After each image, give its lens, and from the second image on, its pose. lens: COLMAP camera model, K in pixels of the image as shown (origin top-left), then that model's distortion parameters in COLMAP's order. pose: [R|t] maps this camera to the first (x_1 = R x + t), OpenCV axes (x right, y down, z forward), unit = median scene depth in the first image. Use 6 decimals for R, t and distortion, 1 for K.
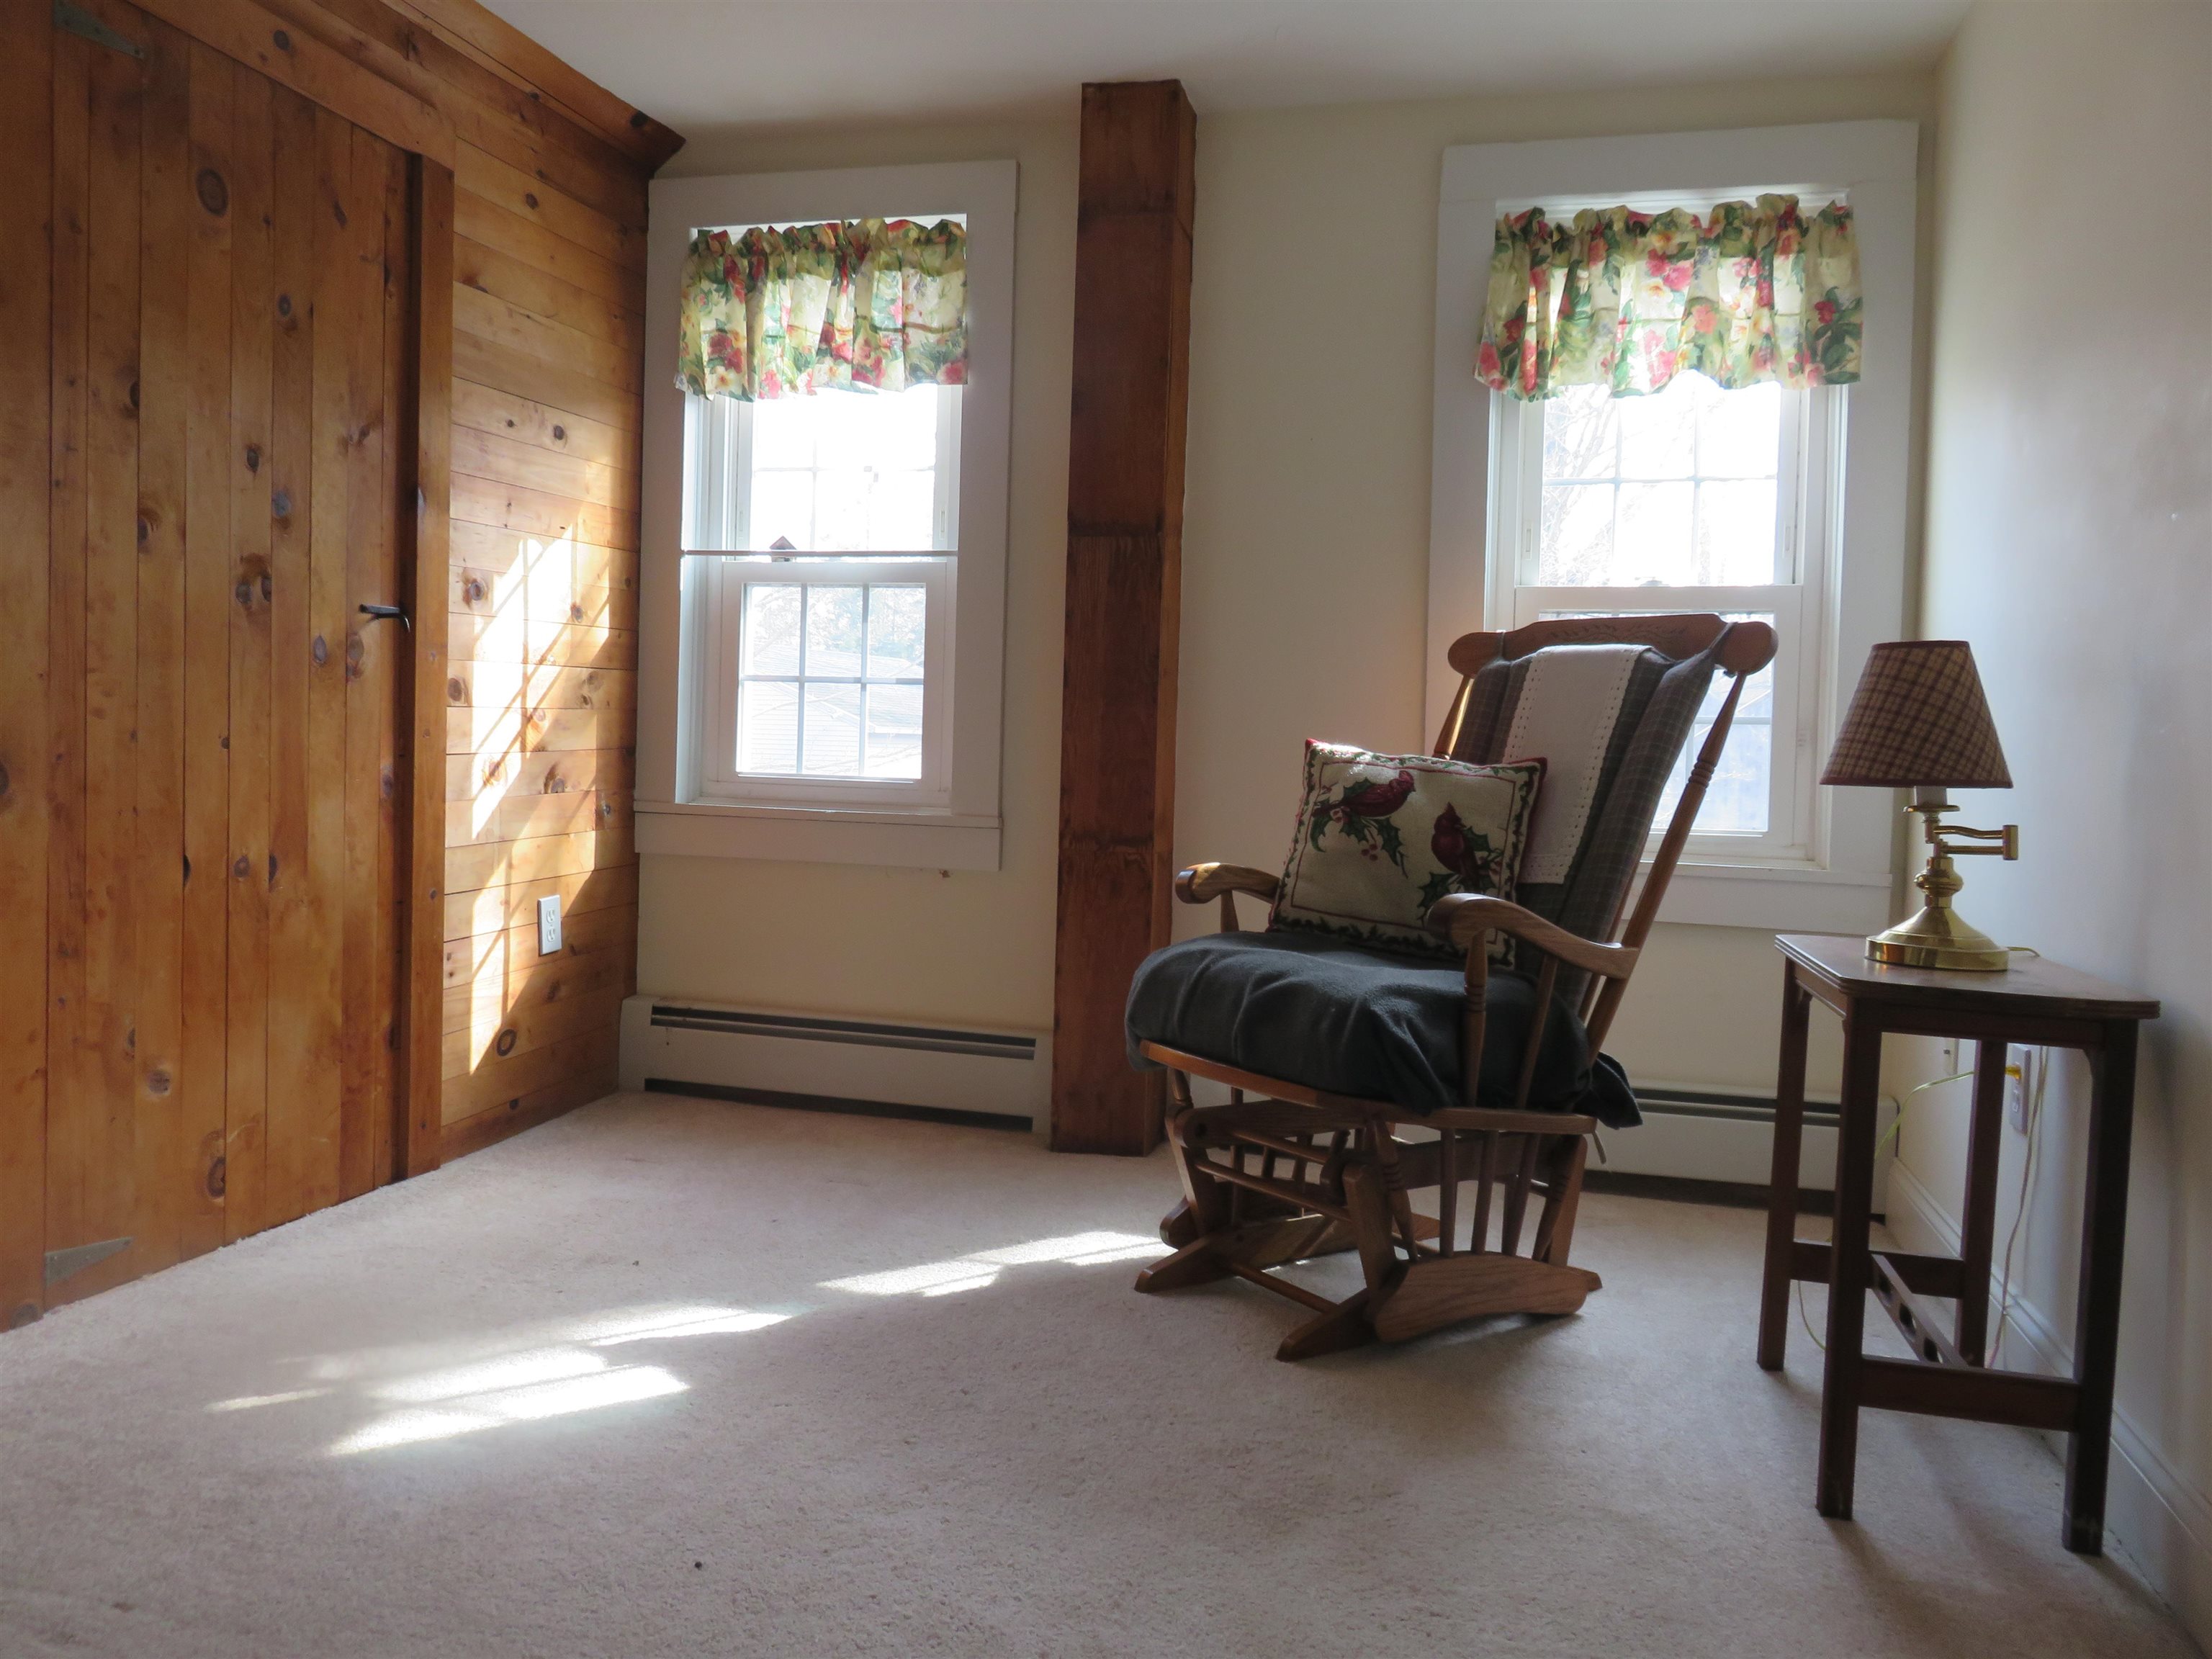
lens RADIAL K [[1667.0, 0, 1105.1], [0, 1667.0, 832.5], [0, 0, 1]] dist [-0.007656, 0.007370]
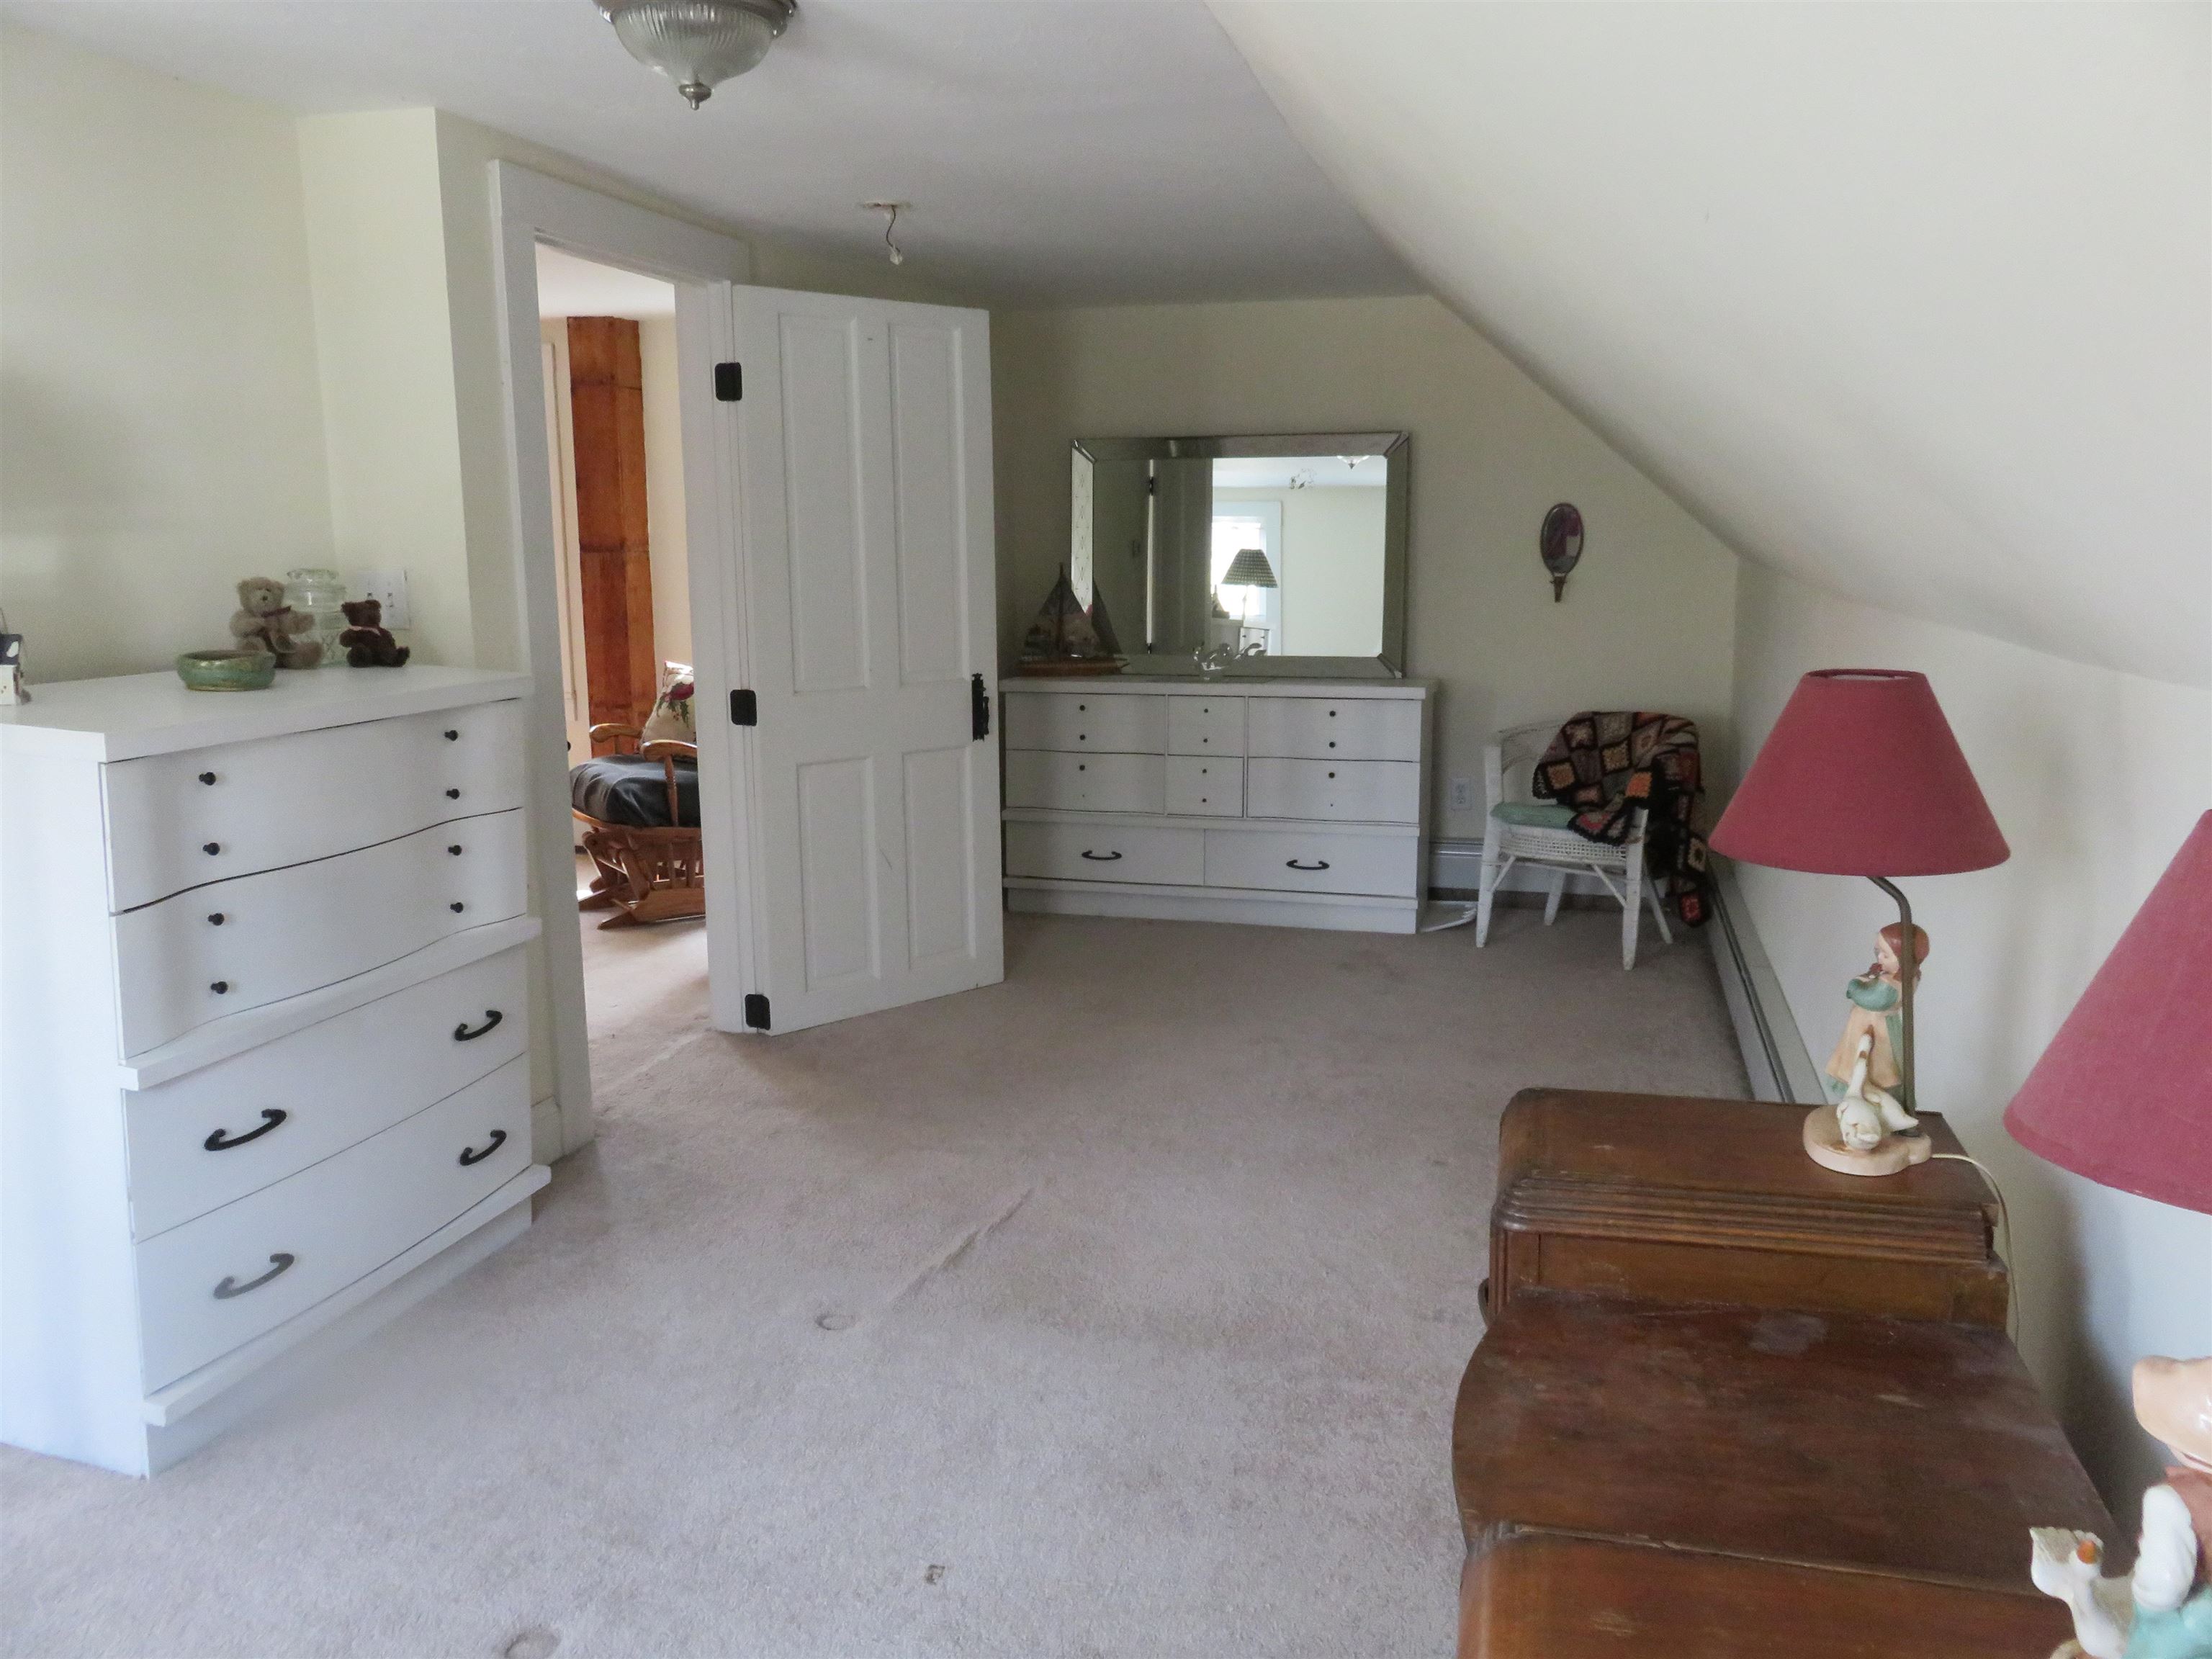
lens RADIAL K [[1667.0, 0, 1108.0], [0, 1667.0, 821.6], [0, 0, 1]] dist [-0.007656, 0.007370]
pose [[0.999305, -0.031247, -0.020312, 0.761571], [0.033497, 0.991966, 0.121991, -0.099325], [0.016337, -0.122586, 0.992323, -1.175568]]
